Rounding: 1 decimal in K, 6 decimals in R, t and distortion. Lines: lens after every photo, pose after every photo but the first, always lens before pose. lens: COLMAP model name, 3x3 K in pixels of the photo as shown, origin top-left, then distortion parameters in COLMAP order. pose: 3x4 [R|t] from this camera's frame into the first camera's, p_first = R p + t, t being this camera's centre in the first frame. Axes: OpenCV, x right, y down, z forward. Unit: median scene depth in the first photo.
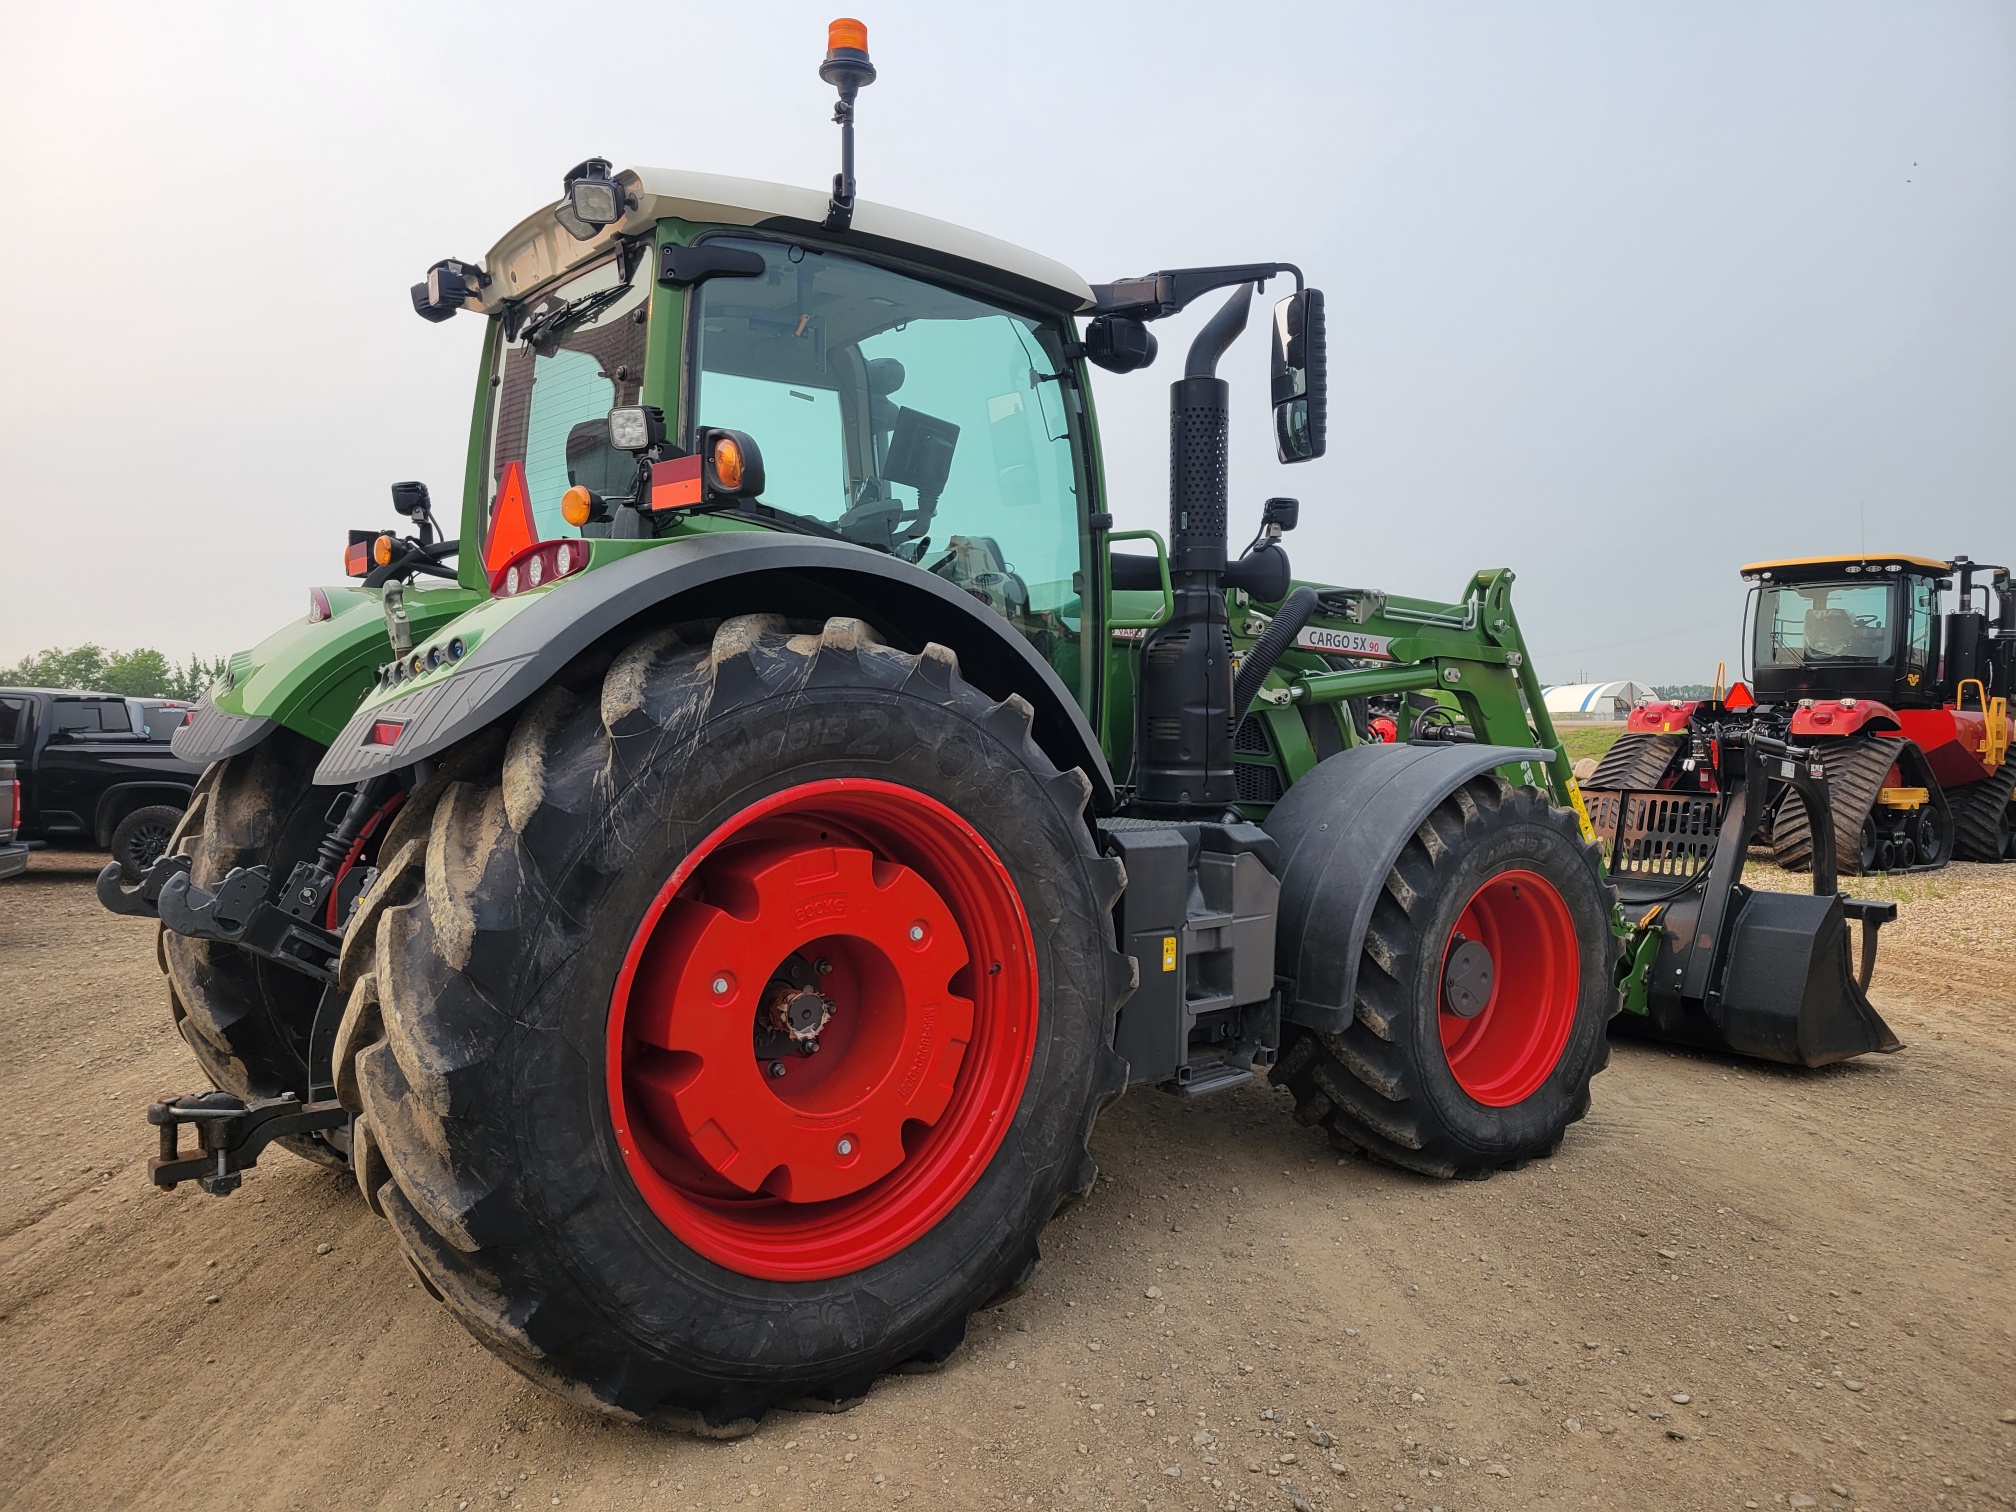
lens RADIAL K [[1477.2, 0, 1003.3], [0, 1477.2, 736.4], [0, 0, 1]] dist [0.065562, -0.038552]
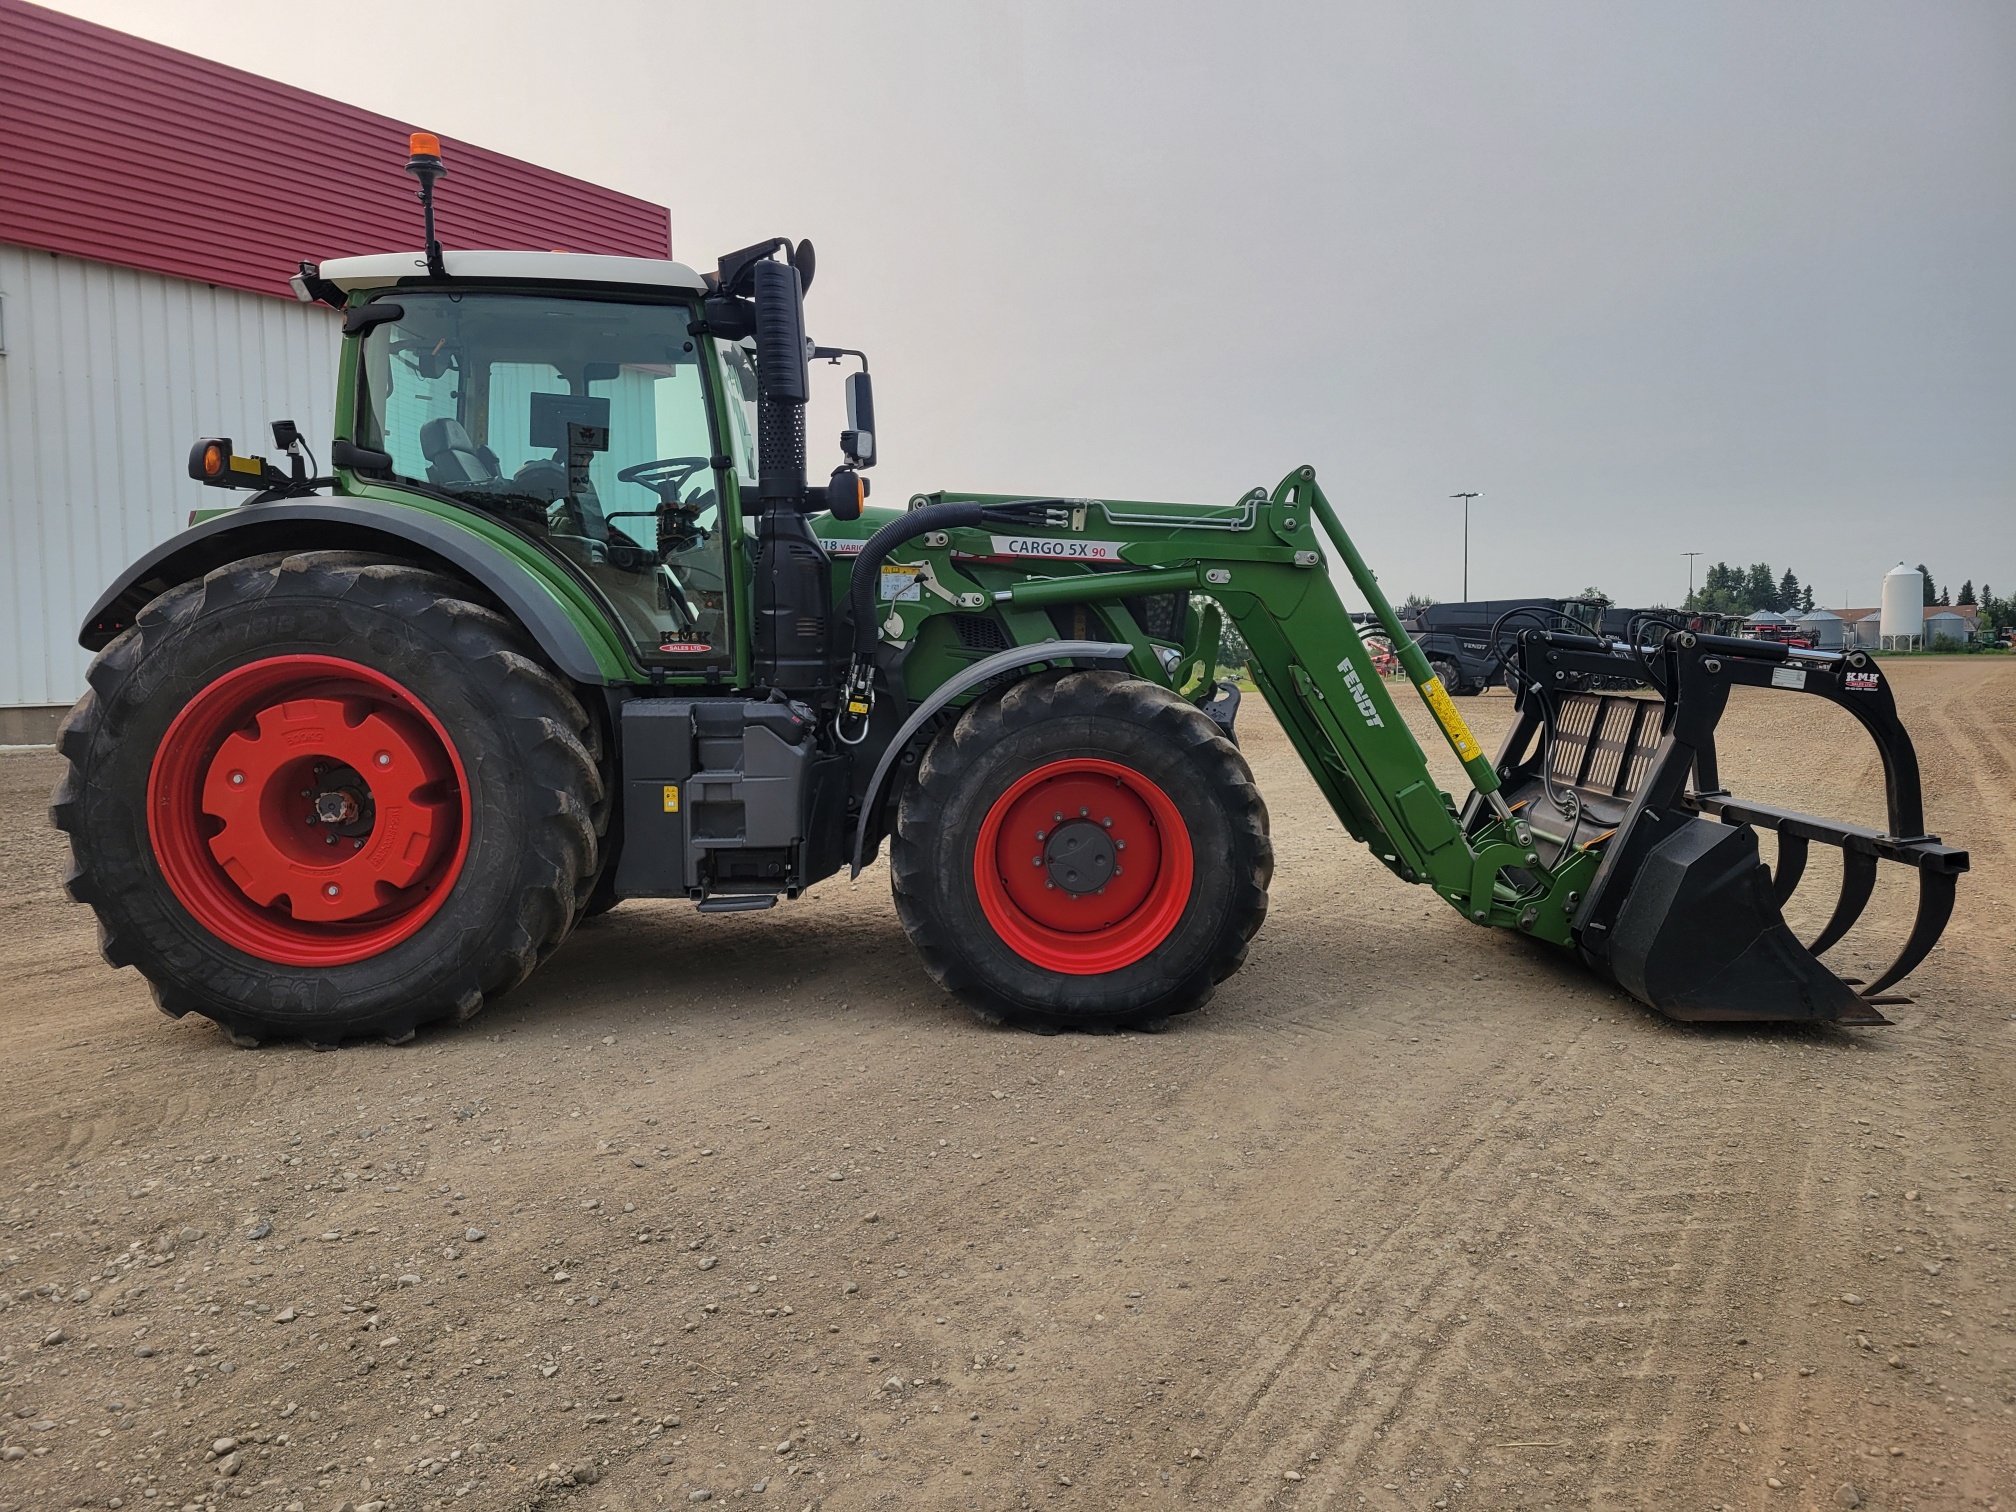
lens RADIAL K [[1477.2, 0, 1003.3], [0, 1477.2, 736.4], [0, 0, 1]] dist [0.065562, -0.038552]
pose [[0.803843, 0.040159, -0.593484, 1.357465], [-0.006086, 0.998222, 0.059302, 0.015676], [0.594810, -0.044057, 0.802658, 0.157457]]
